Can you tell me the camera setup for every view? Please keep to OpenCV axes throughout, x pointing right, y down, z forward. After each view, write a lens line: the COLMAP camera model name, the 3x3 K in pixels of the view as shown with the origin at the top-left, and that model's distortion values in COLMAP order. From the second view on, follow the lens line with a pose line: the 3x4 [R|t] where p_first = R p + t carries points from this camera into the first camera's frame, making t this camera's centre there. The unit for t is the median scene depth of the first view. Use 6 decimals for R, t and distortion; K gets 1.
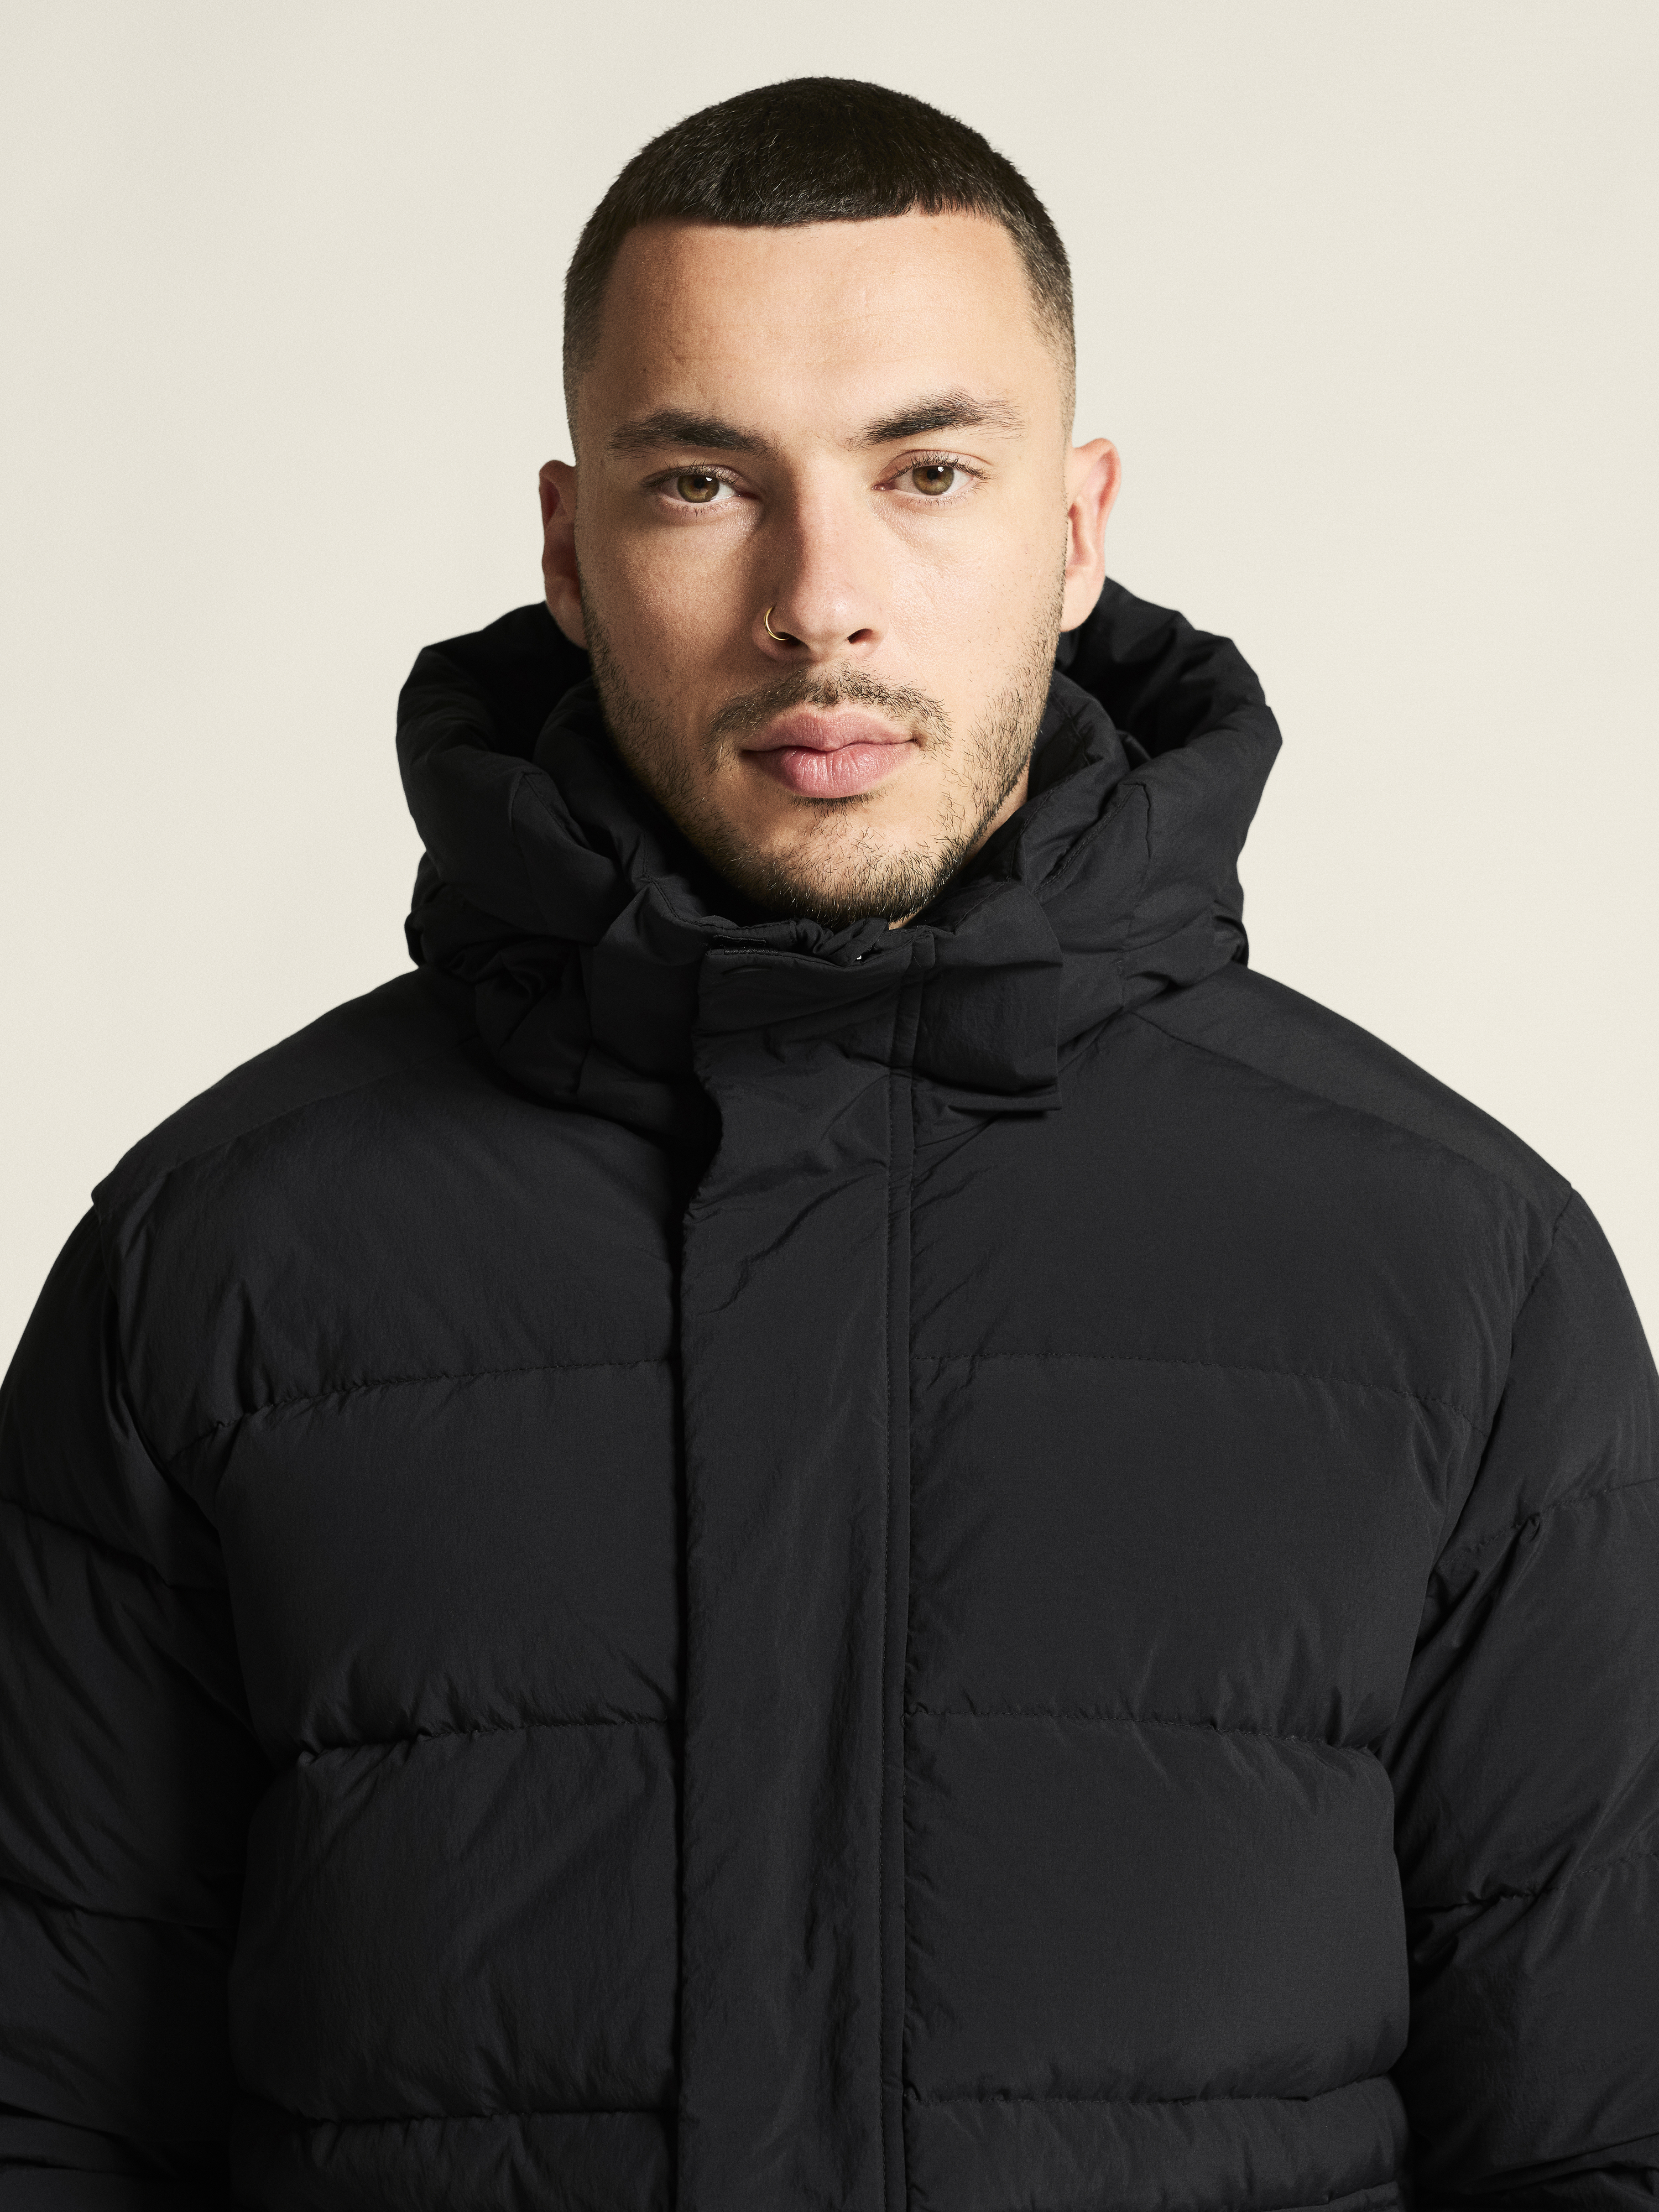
lens RADIAL K [[5230.0, 0, 829.5], [0, 5230.0, 1106.0], [0, 0, 1]] dist [-0.054232, -0.501472]
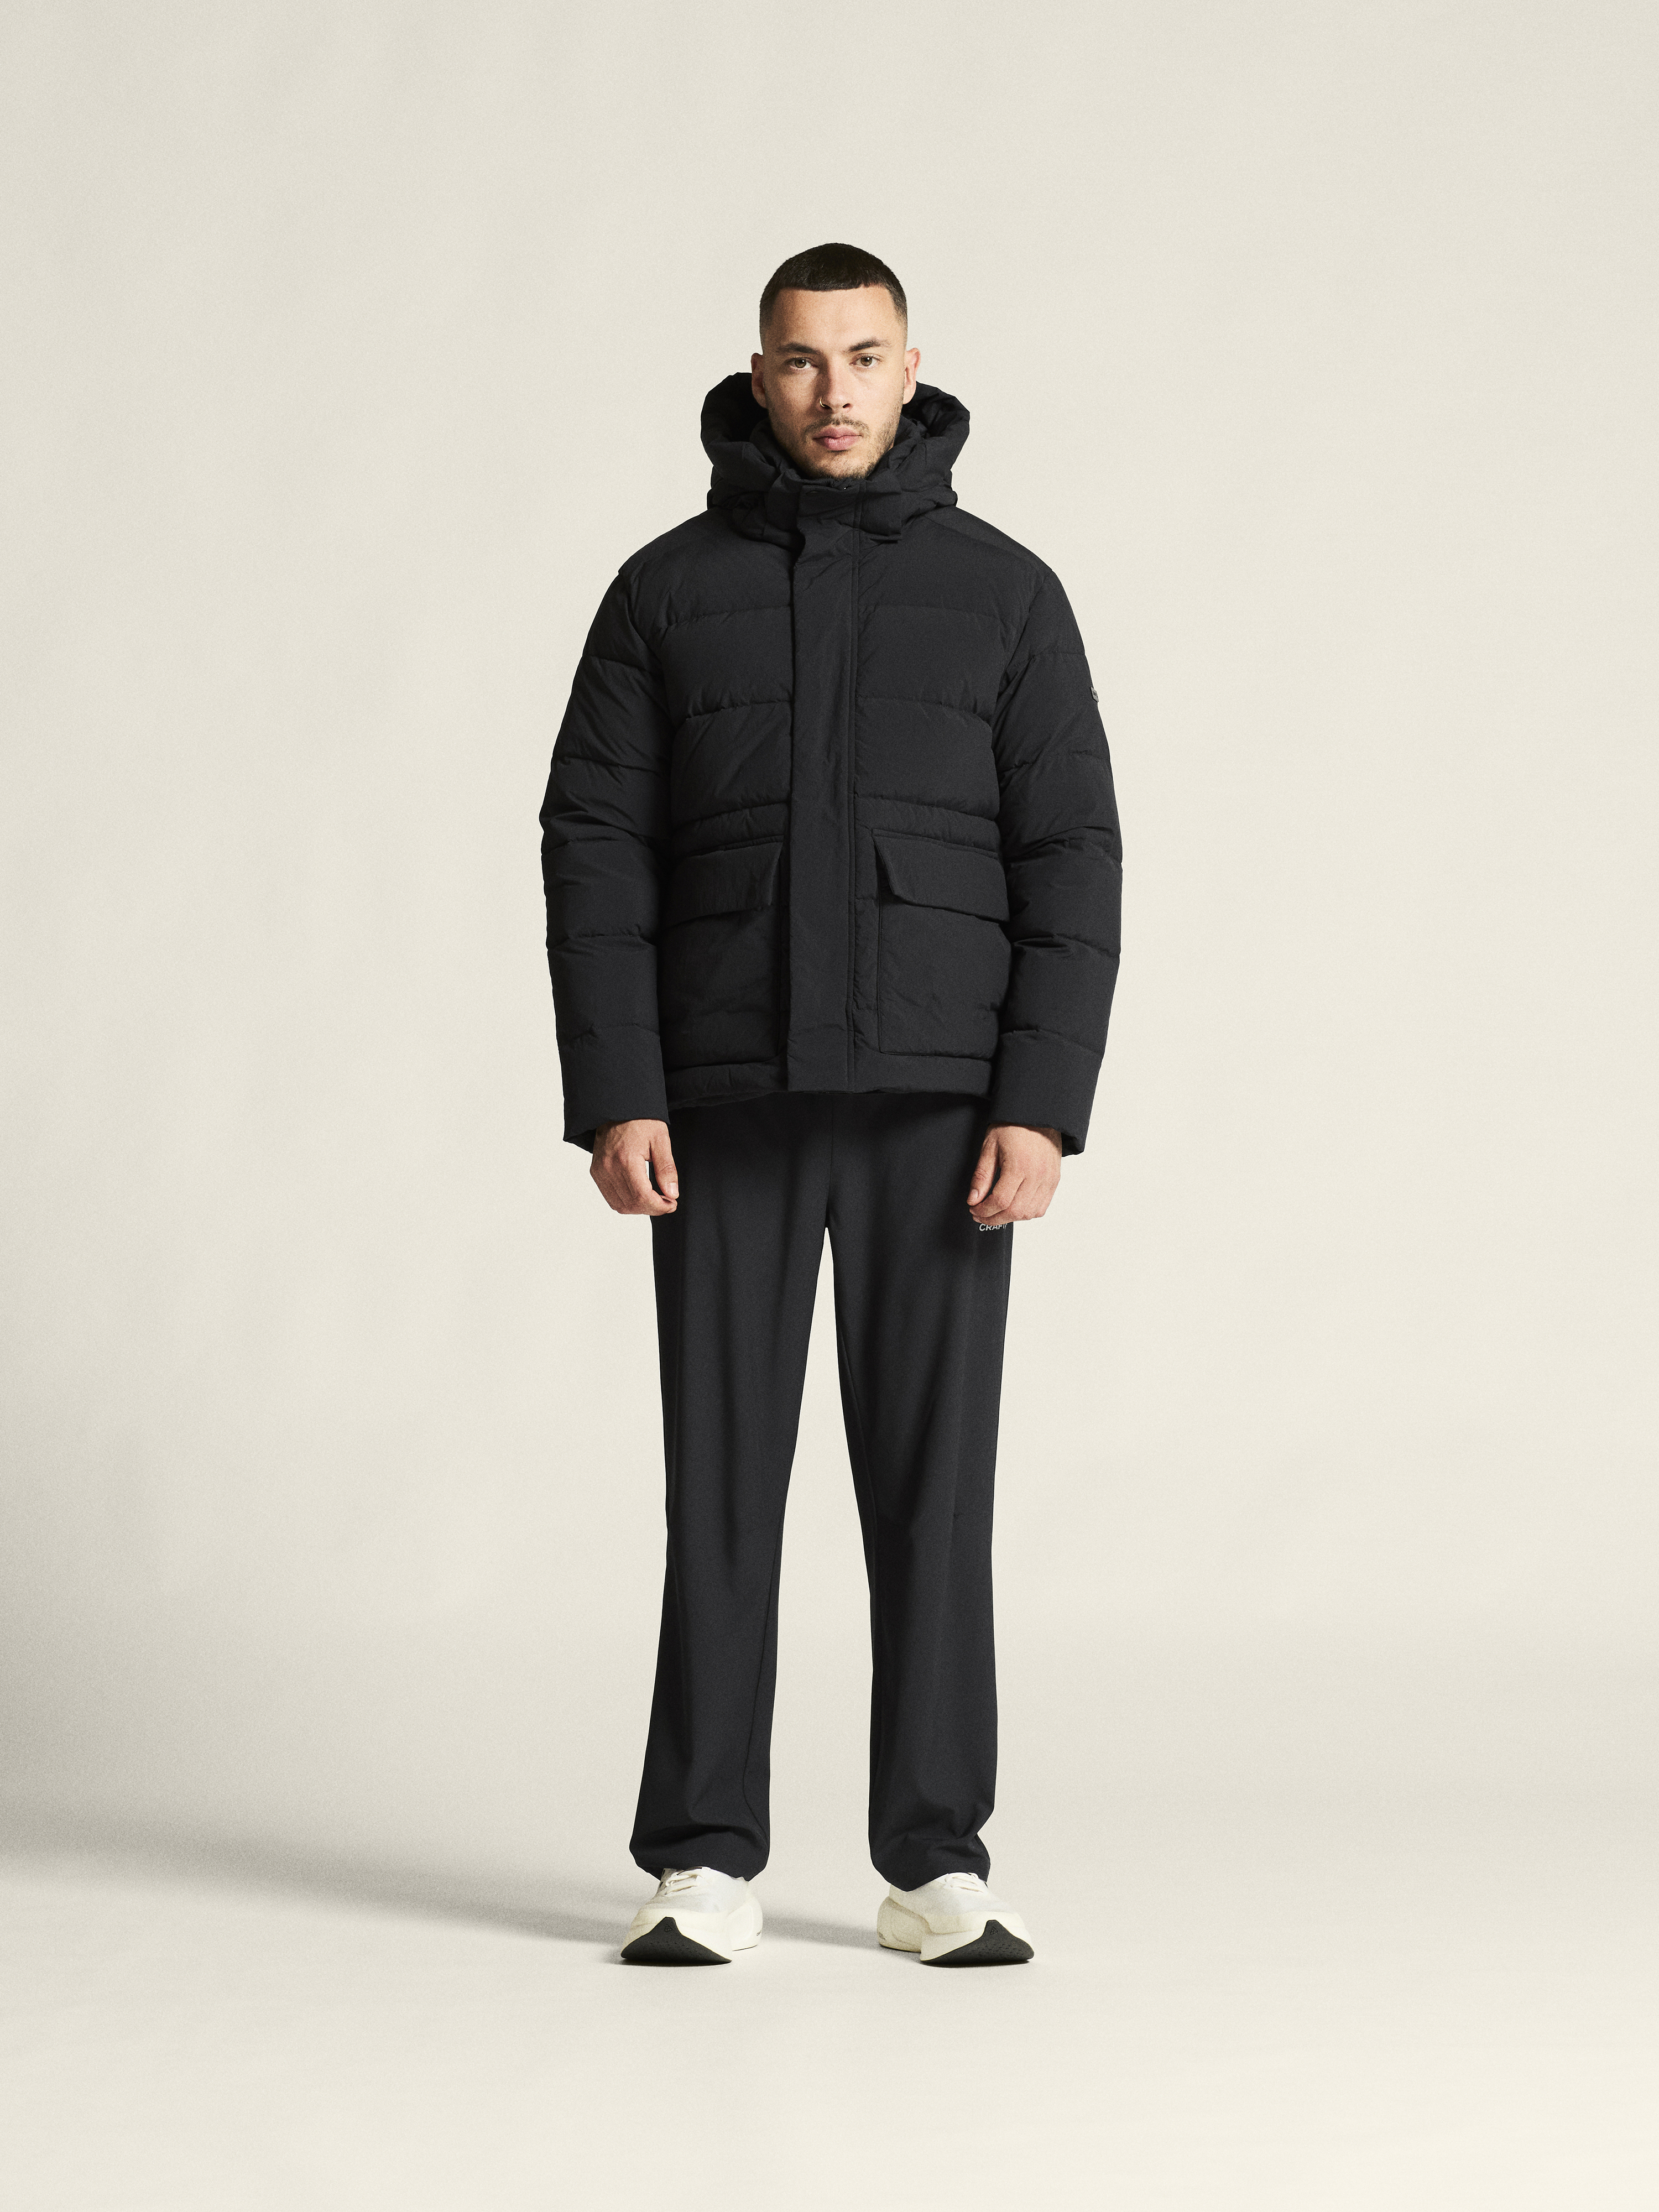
lens RADIAL K [[5230.0, 0, 829.5], [0, 5230.0, 1106.0], [0, 0, 1]] dist [-0.054232, -0.501472]
pose [[0.999951, 0.009378, 0.003324, -0.012528], [-0.009350, 0.999921, -0.008367, 0.417281], [-0.003402, 0.008335, 0.999959, -2.554513]]
